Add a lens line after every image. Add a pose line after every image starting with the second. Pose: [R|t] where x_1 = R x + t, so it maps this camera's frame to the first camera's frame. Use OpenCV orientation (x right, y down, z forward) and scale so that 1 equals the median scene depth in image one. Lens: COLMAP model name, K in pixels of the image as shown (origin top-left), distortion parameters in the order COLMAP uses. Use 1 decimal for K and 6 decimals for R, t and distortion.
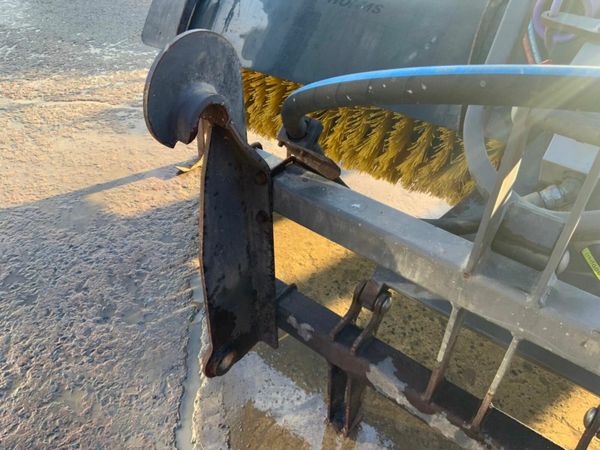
lens RADIAL K [[498.5, 0, 302.8], [0, 498.5, 226.0], [0, 0, 1]] dist [0.063024, -0.113304]
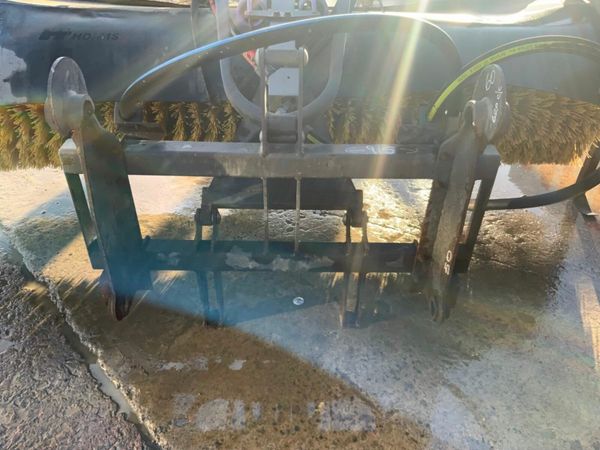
lens RADIAL K [[498.5, 0, 302.8], [0, 498.5, 226.0], [0, 0, 1]] dist [0.063024, -0.113304]
pose [[0.789570, -0.365346, 0.493053, -0.398232], [0.387293, 0.919908, 0.061434, 0.195211], [-0.476008, 0.142450, 0.867827, -0.444857]]
